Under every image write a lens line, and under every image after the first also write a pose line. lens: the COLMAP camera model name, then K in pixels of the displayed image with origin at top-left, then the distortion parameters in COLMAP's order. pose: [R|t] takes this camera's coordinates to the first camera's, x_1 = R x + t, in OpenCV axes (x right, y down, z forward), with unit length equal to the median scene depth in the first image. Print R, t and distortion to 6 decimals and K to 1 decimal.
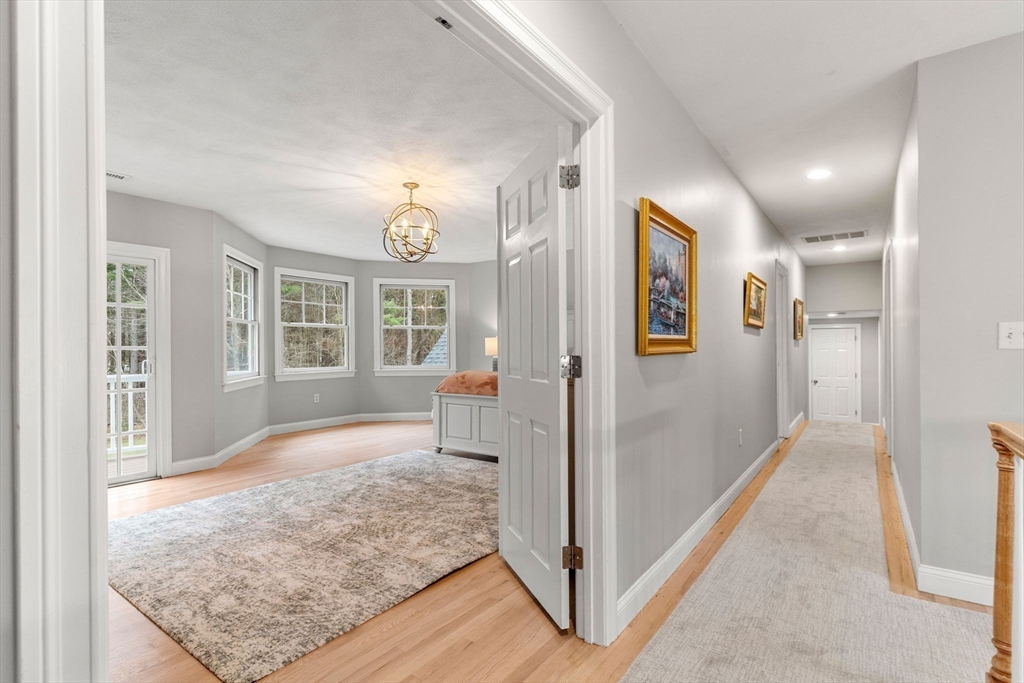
lens RADIAL K [[489.8, 0, 508.2], [0, 489.8, 345.8], [0, 0, 1]] dist [0.000164, -0.000068]
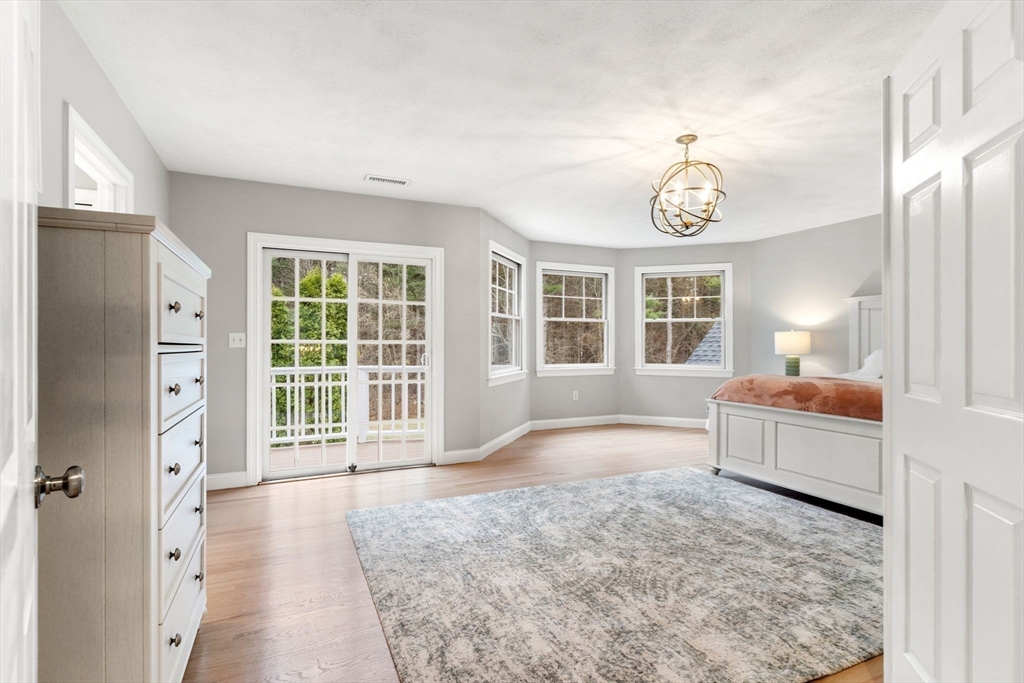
lens RADIAL K [[489.8, 0, 508.2], [0, 489.8, 345.8], [0, 0, 1]] dist [0.000164, -0.000068]
pose [[0.870323, 0.009553, -0.492389, -0.058953], [-0.005027, 0.999932, 0.010515, -0.000075], [0.492456, -0.006677, 0.870312, 0.172769]]
